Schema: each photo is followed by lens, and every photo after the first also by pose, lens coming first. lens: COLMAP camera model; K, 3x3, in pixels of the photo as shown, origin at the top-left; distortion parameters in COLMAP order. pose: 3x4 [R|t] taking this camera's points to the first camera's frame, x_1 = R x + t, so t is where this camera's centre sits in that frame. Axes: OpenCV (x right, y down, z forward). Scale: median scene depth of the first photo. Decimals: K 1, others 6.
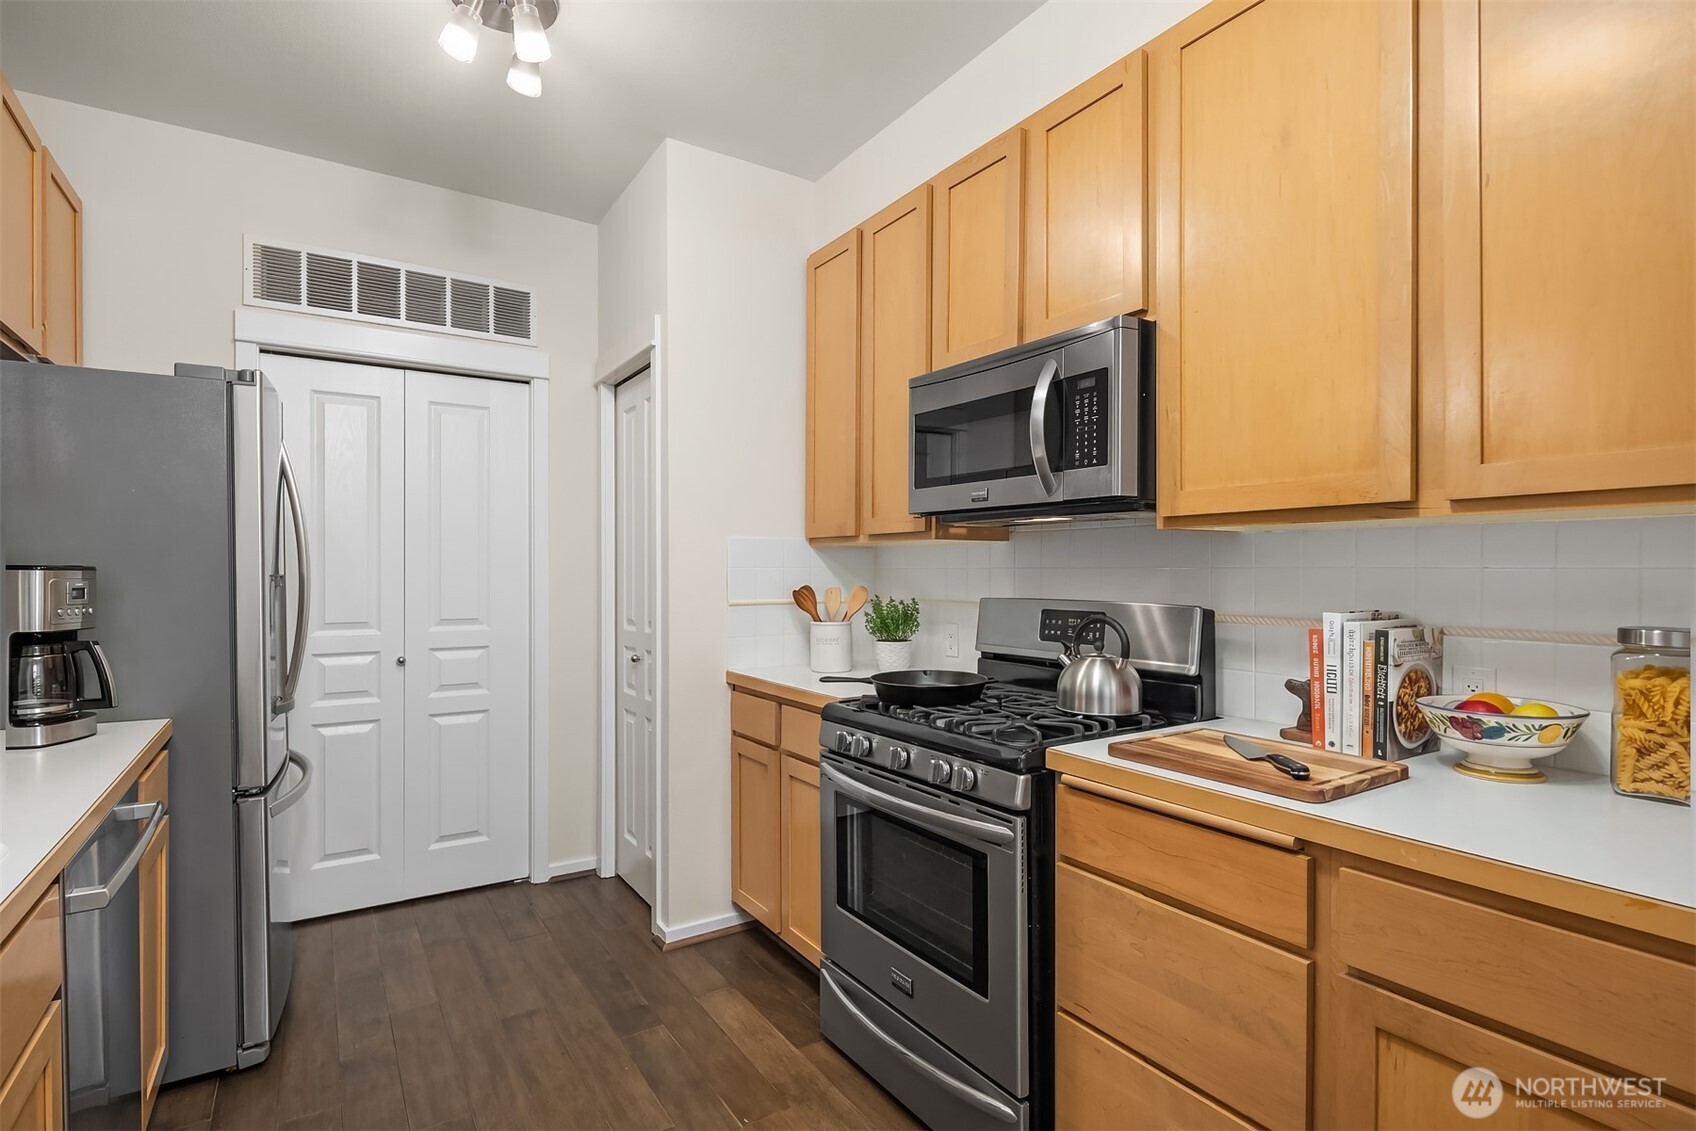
lens RADIAL K [[826.9, 0, 852.3], [0, 826.9, 588.5], [0, 0, 1]] dist [-0.000990, -0.000153]
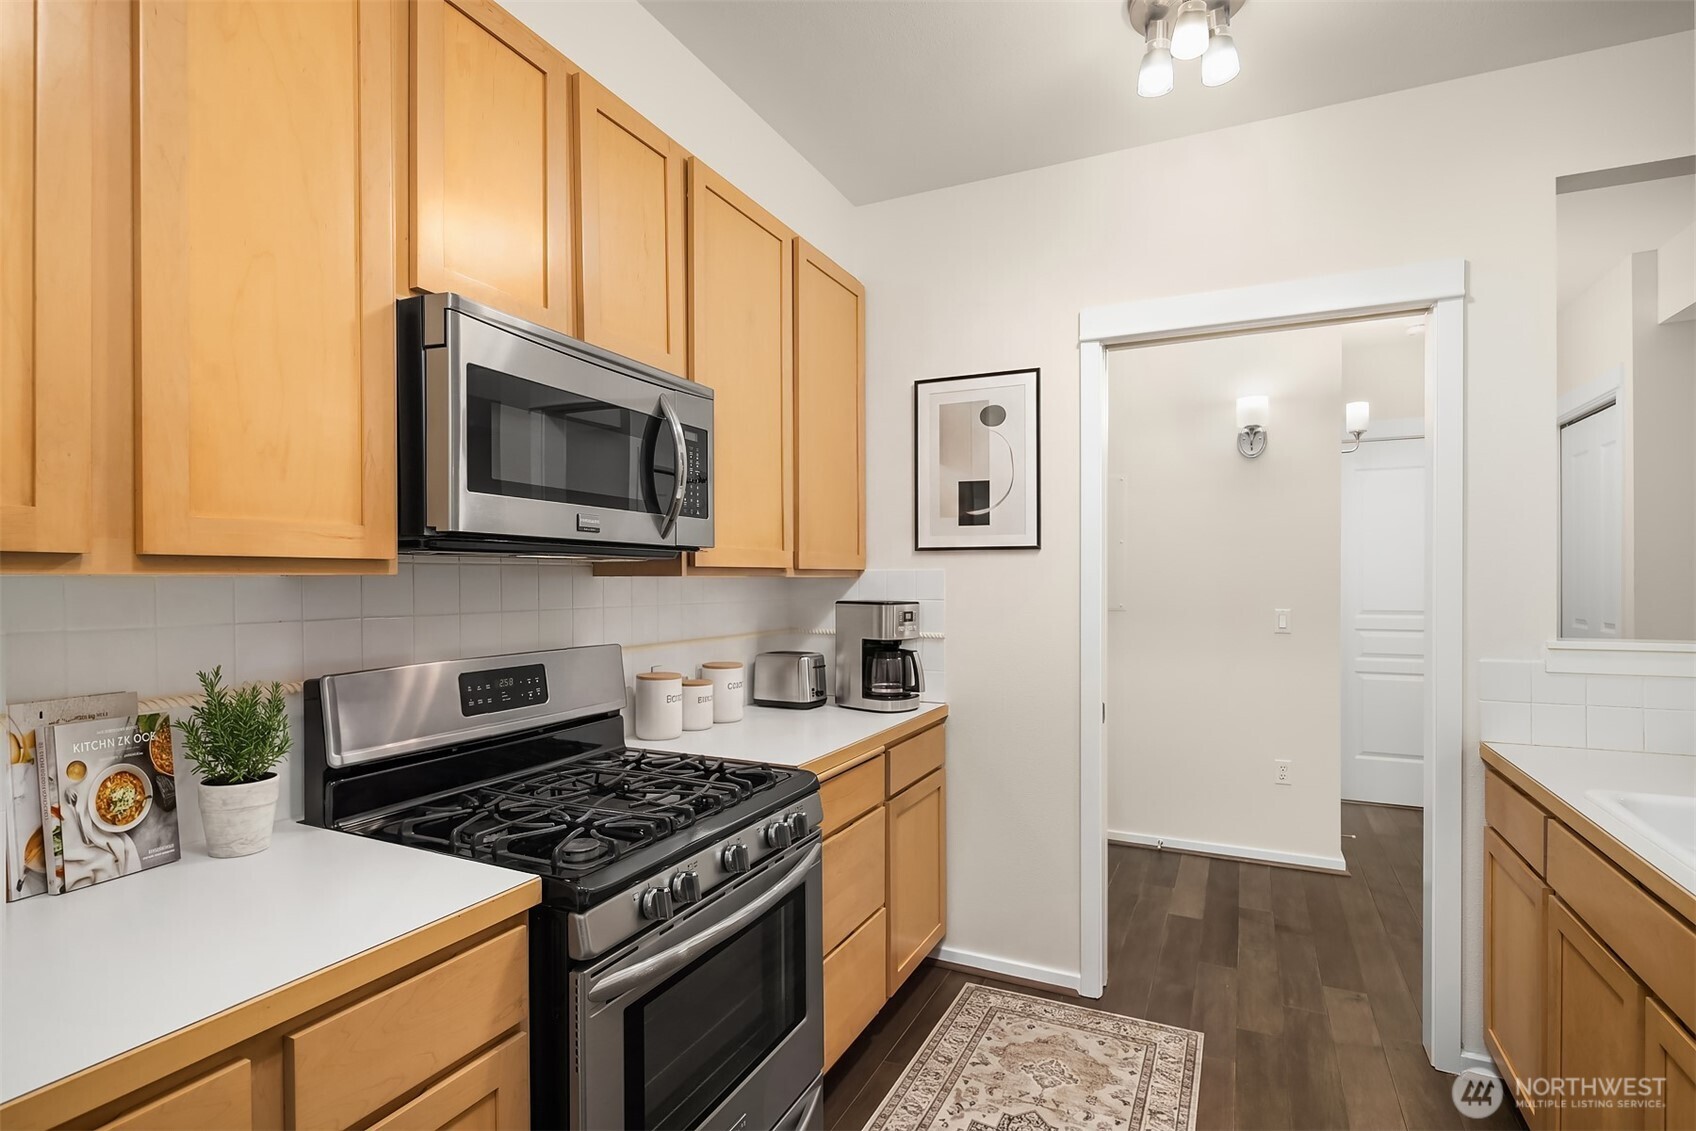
lens RADIAL K [[826.9, 0, 852.3], [0, 826.9, 588.5], [0, 0, 1]] dist [-0.000990, -0.000153]
pose [[-0.516336, -0.009409, 0.856335, -0.598680], [0.016787, 0.999636, 0.021105, -0.062601], [-0.856222, 0.025273, -0.515990, 1.139886]]
